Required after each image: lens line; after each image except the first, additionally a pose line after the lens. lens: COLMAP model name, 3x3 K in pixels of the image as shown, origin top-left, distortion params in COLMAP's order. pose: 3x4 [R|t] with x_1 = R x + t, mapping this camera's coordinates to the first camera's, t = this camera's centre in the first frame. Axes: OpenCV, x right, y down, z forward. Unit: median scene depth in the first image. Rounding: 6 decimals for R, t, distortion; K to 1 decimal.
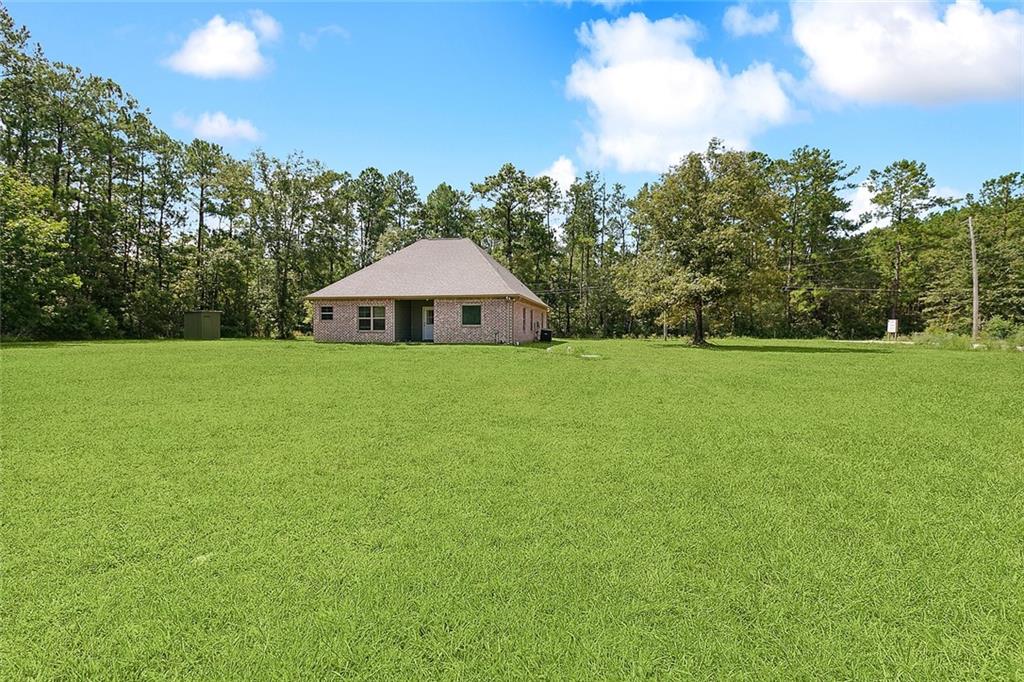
lens RADIAL K [[449.6, 0, 519.9], [0, 449.6, 342.0], [0, 0, 1]] dist [0.001488, 0.000121]
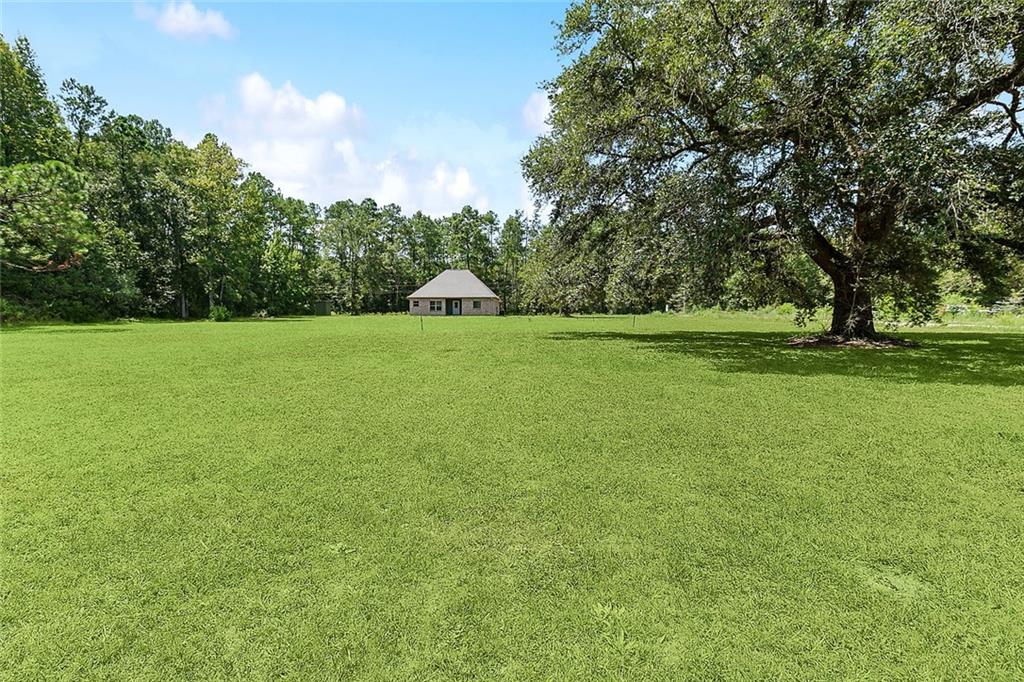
lens RADIAL K [[449.6, 0, 519.9], [0, 449.6, 342.0], [0, 0, 1]] dist [0.001488, 0.000121]
pose [[0.985709, -0.010182, 0.168147, -0.114617], [0.002654, 0.998987, 0.044931, 0.014884], [-0.168434, -0.043842, 0.984738, -0.614209]]
